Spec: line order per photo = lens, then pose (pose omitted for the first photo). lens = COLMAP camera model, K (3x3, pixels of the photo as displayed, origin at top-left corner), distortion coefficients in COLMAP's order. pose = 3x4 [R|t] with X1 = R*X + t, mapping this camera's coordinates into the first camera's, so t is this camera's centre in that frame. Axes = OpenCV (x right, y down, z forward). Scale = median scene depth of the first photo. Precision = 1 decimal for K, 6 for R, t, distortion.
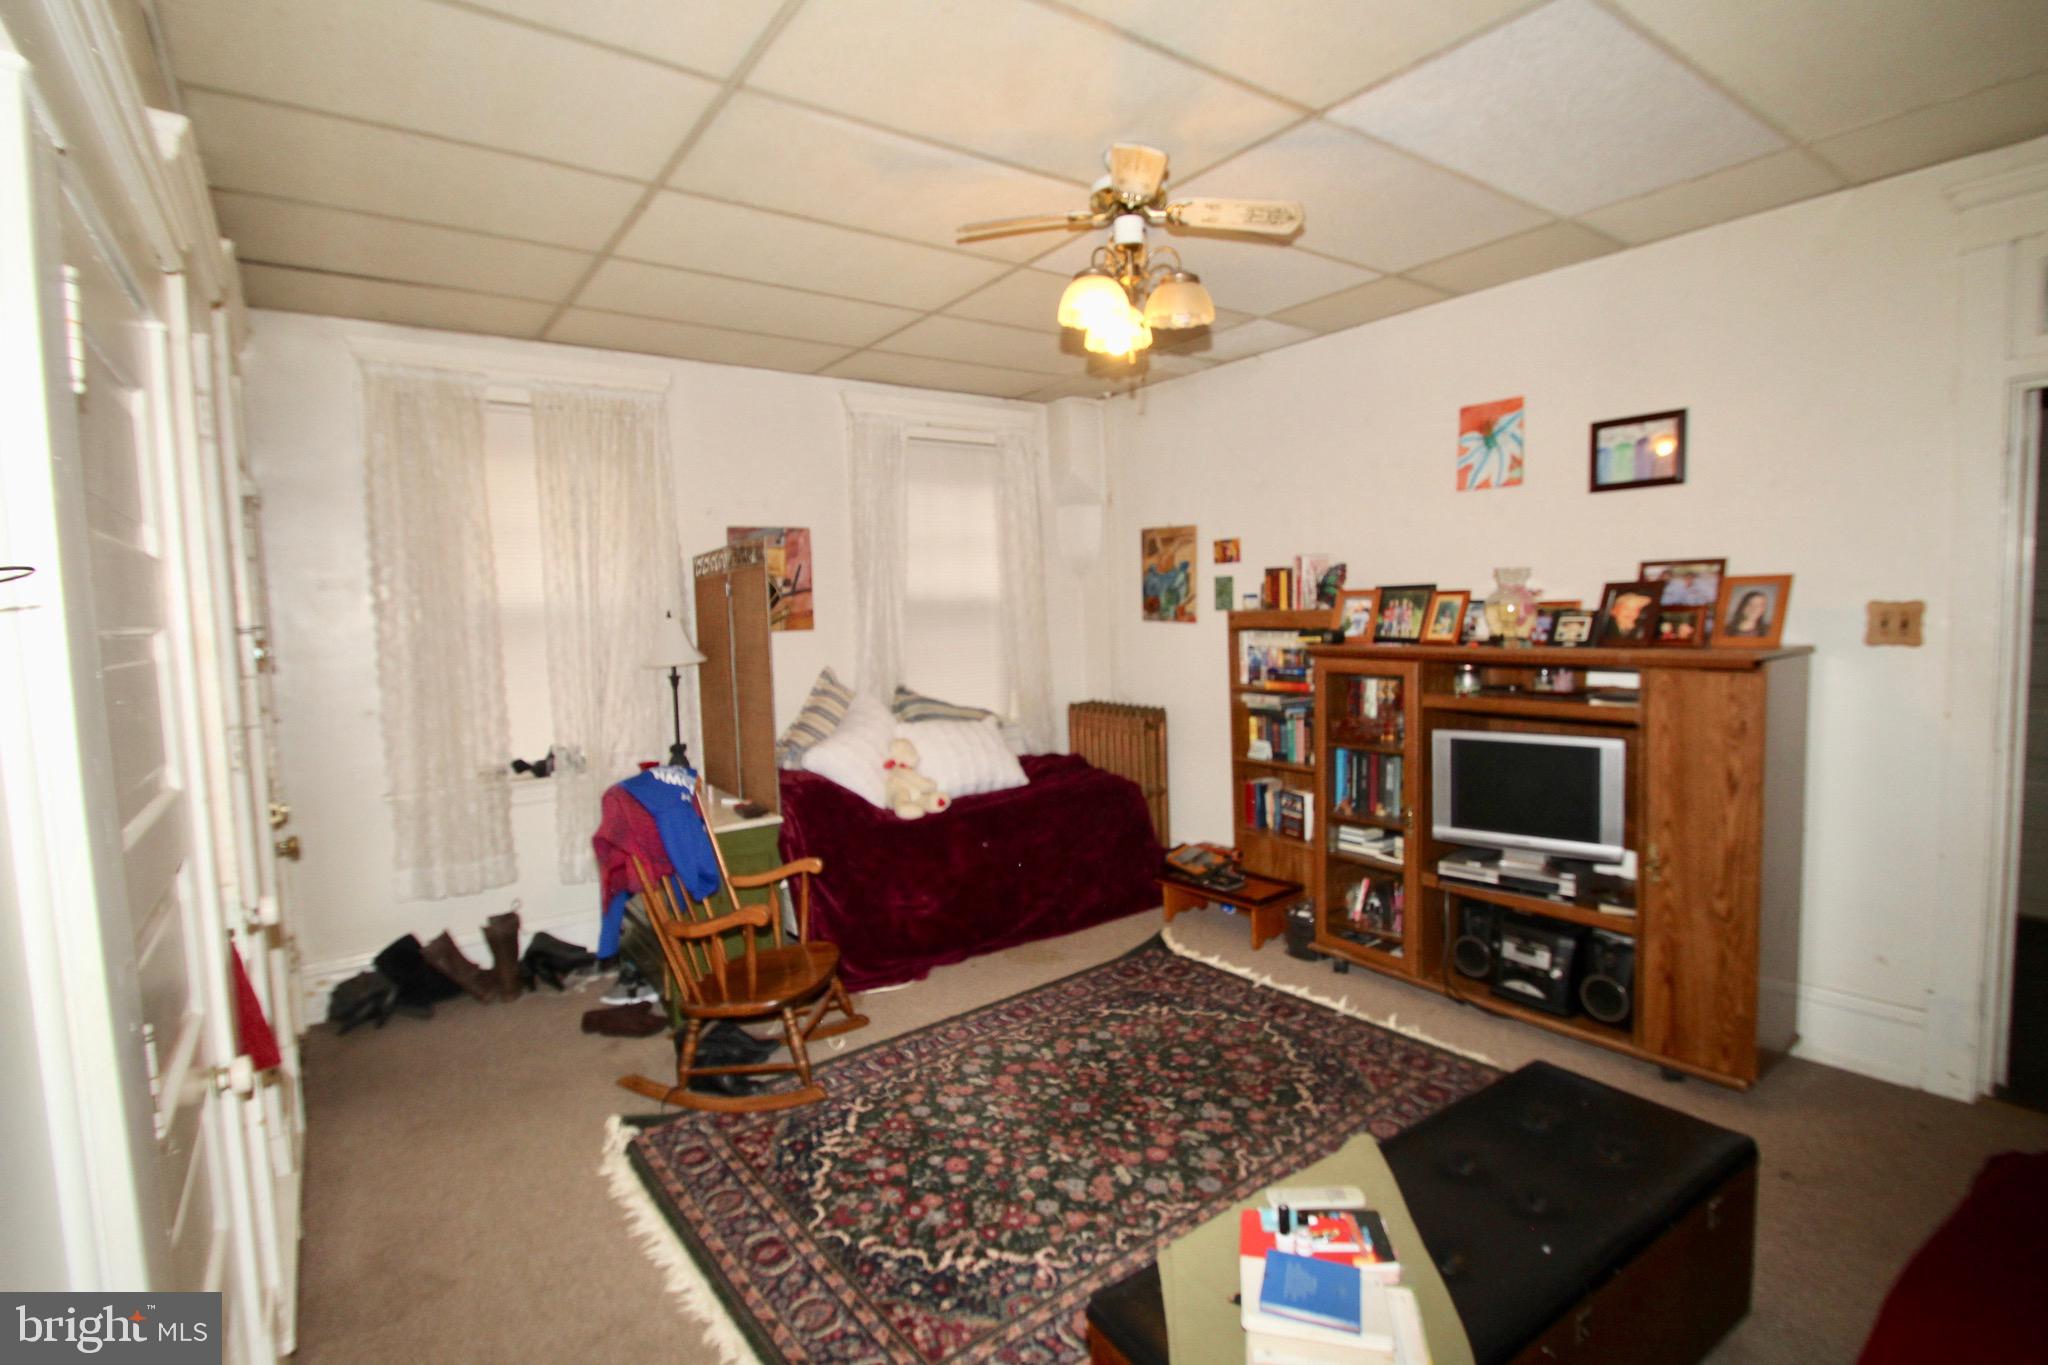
lens RADIAL K [[964.9, 0, 1028.4], [0, 964.9, 685.4], [0, 0, 1]] dist [-0.001271, 0.000048]
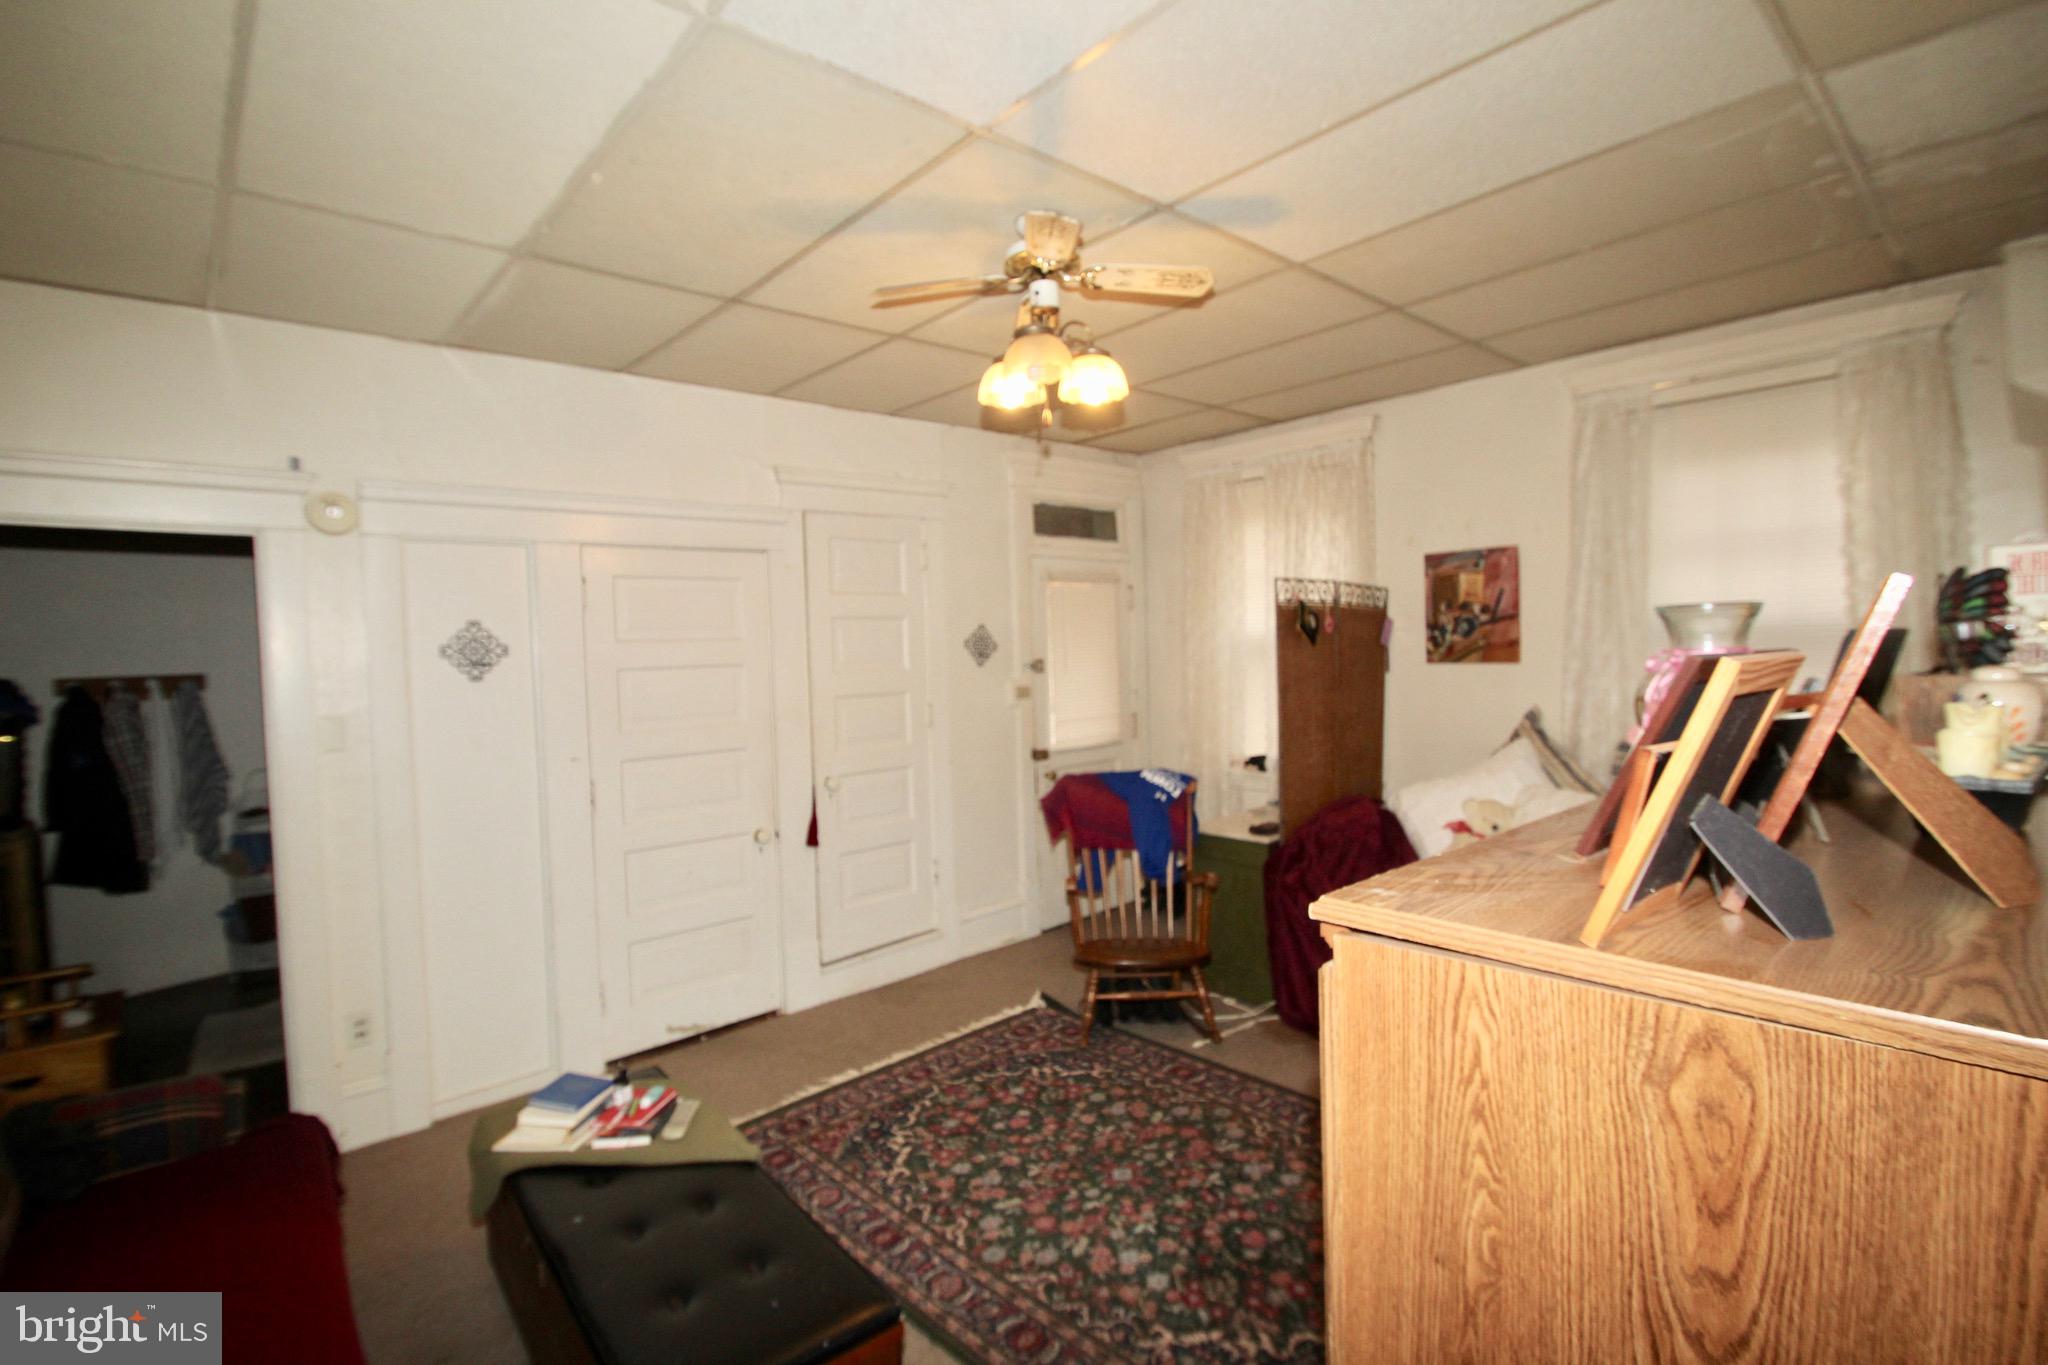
lens RADIAL K [[964.9, 0, 1030.7], [0, 964.9, 687.7], [0, 0, 1]] dist [-0.001271, 0.000048]
pose [[0.094149, 0.074813, -0.992743, 1.000773], [-0.058886, 0.995845, 0.069462, -0.116756], [0.993815, 0.051919, 0.098164, 0.807925]]
